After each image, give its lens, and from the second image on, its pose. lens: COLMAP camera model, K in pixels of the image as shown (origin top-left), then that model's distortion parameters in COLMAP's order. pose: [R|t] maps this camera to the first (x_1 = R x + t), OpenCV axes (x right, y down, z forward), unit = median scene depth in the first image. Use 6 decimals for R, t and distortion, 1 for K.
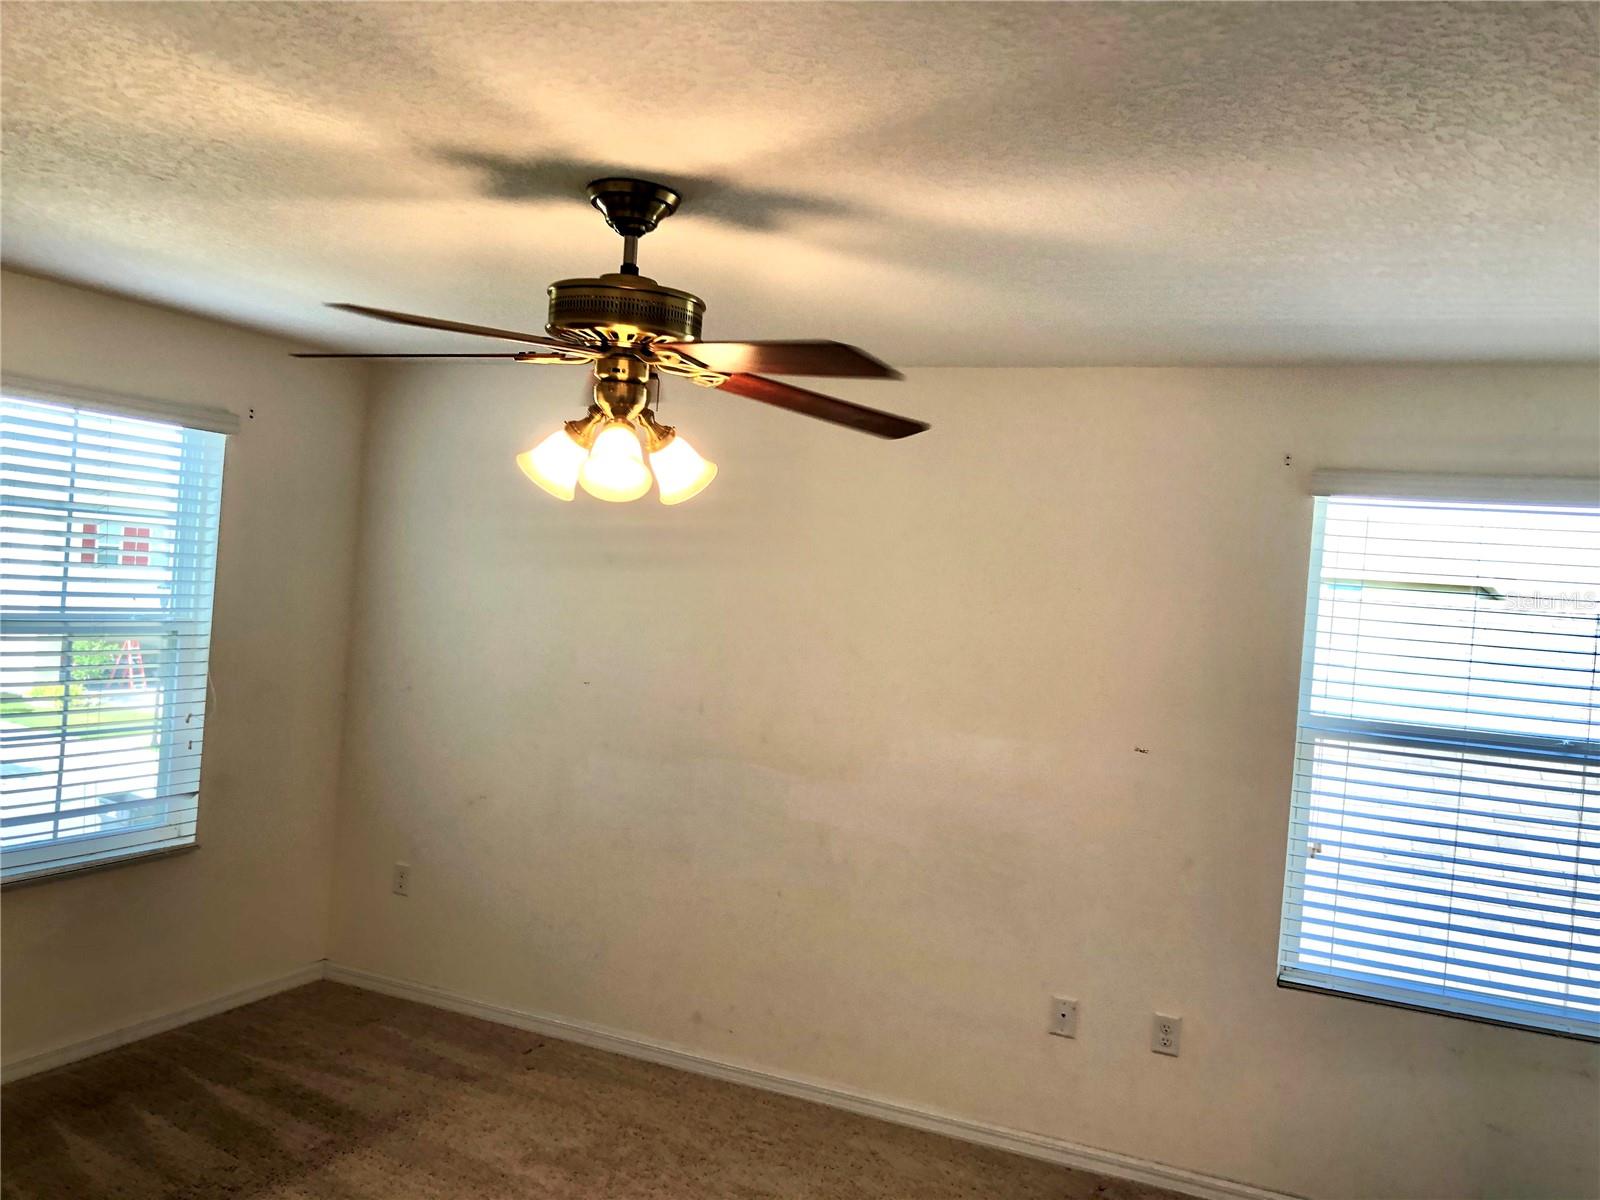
lens RADIAL K [[1323.6, 0, 805.1], [0, 1323.6, 603.5], [0, 0, 1]] dist [0.034848, -0.029353]
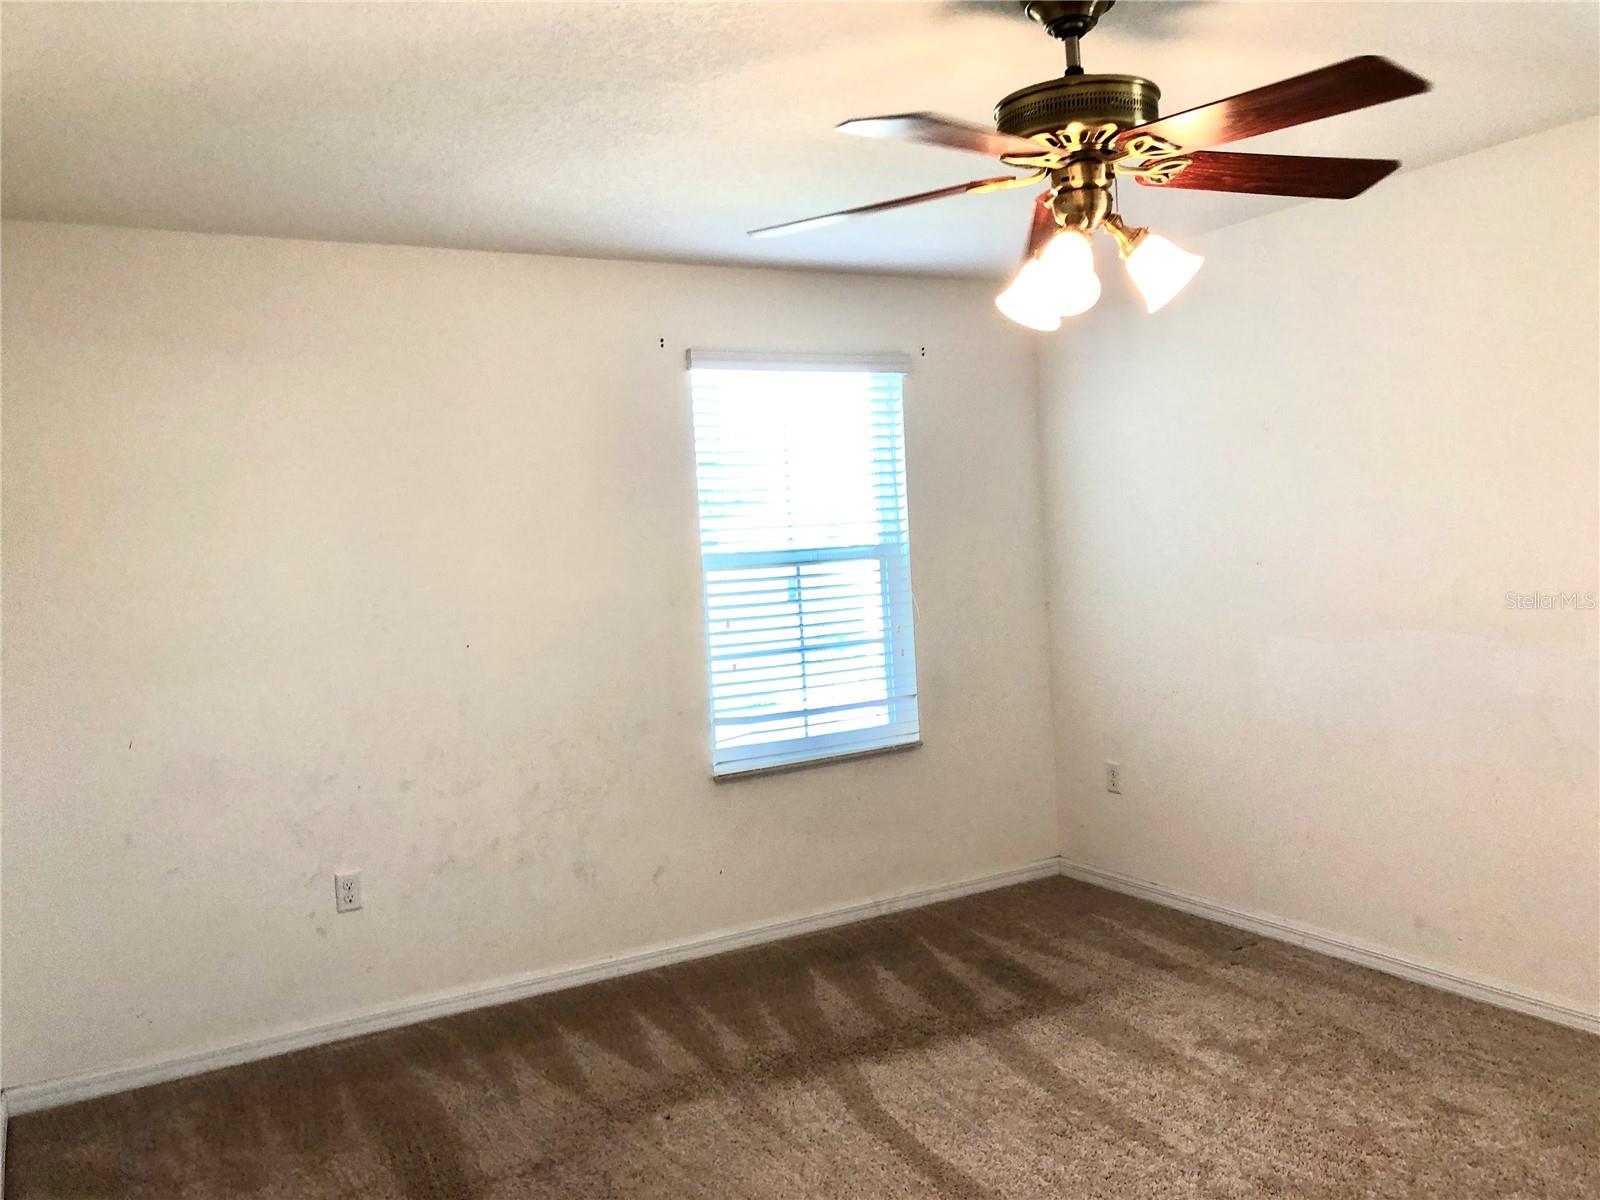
lens RADIAL K [[1323.6, 0, 859.5], [0, 1323.6, 586.7], [0, 0, 1]] dist [0.034848, -0.029353]
pose [[0.798498, -0.106113, -0.592572, 0.187871], [0.105834, 0.993756, -0.035340, 0.092171], [0.592622, -0.034496, 0.804742, 0.086407]]
